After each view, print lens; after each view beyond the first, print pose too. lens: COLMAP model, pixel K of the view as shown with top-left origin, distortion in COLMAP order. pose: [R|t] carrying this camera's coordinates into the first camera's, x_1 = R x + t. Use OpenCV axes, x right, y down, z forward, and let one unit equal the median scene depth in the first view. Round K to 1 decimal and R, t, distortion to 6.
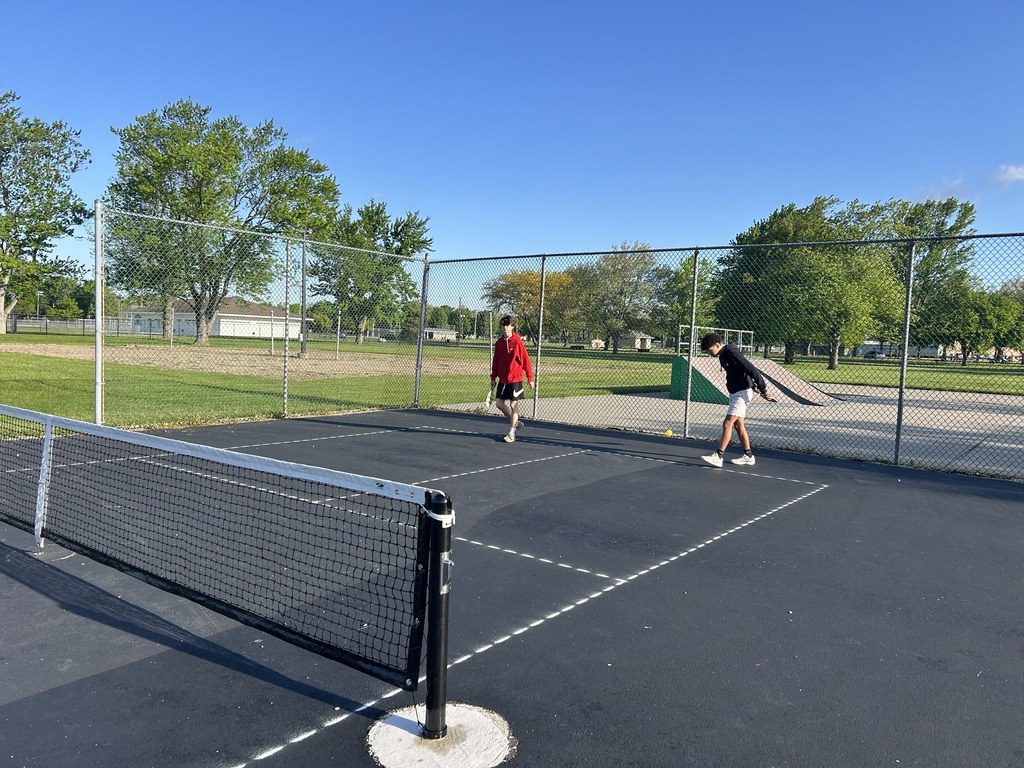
lens RADIAL K [[719.3, 0, 543.7], [0, 719.3, 387.9], [0, 0, 1]] dist [-0.000095, -0.002457]
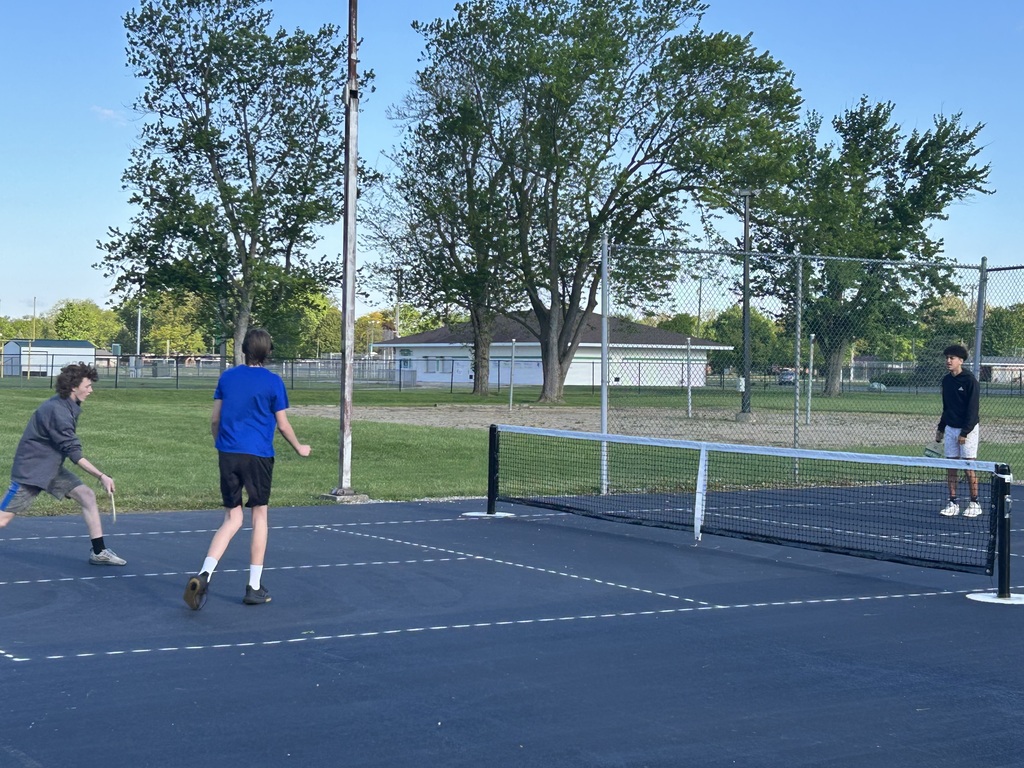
lens RADIAL K [[1726.0, 0, 501.3], [0, 1726.0, 400.5], [0, 0, 1]] dist [0.329228, -1.217543]
pose [[0.911045, -0.018724, -0.411881, 0.031310], [-0.005227, 0.998363, -0.056948, 0.013729], [0.412273, 0.054035, 0.909456, -0.210468]]
